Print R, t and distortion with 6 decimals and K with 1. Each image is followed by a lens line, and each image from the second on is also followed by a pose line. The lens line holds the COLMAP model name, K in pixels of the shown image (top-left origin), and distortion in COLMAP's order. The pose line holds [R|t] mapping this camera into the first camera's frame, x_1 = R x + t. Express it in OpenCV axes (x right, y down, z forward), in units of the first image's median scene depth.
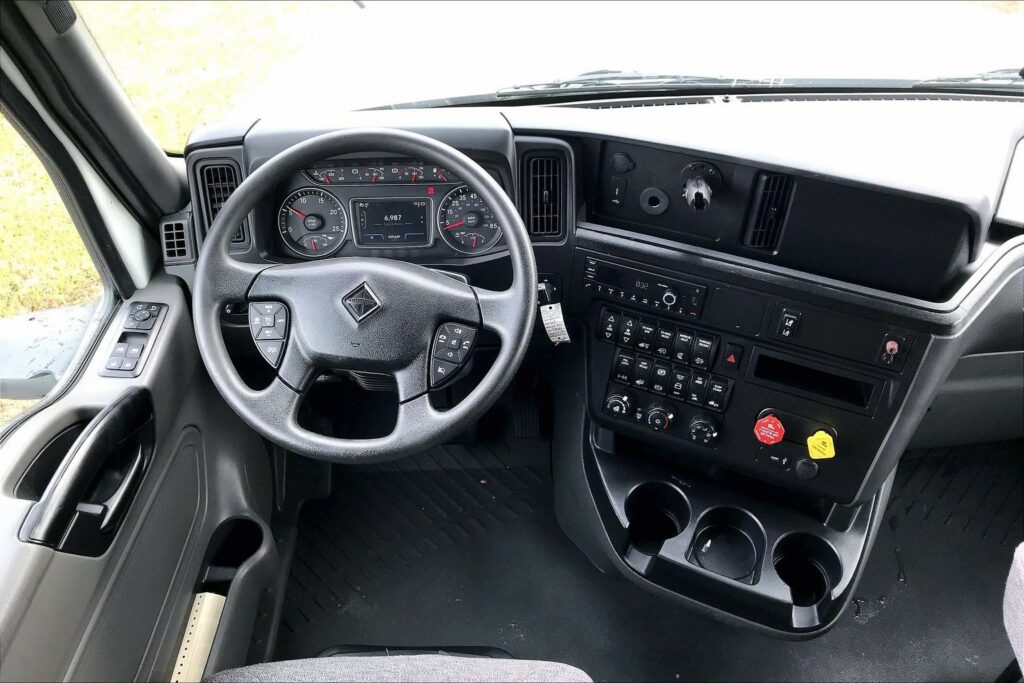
lens RADIAL K [[799.4, 0, 514.2], [0, 799.4, 320.6], [0, 0, 1]] dist [0.093940, -0.190448]
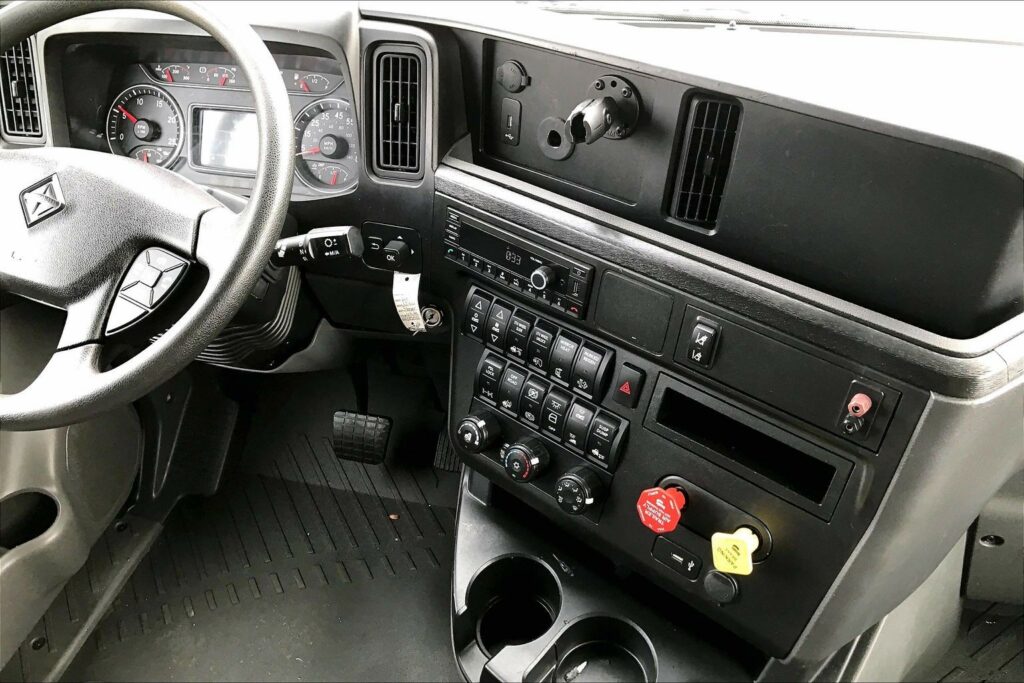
lens RADIAL K [[822.1, 0, 502.8], [0, 822.1, 320.4], [0, 0, 1]] dist [0.046728, -0.086668]
pose [[0.958770, 0.152309, -0.239921, 0.321610], [-0.165402, 0.985595, -0.035291, 0.033377], [0.231090, 0.073519, 0.970151, 0.331537]]
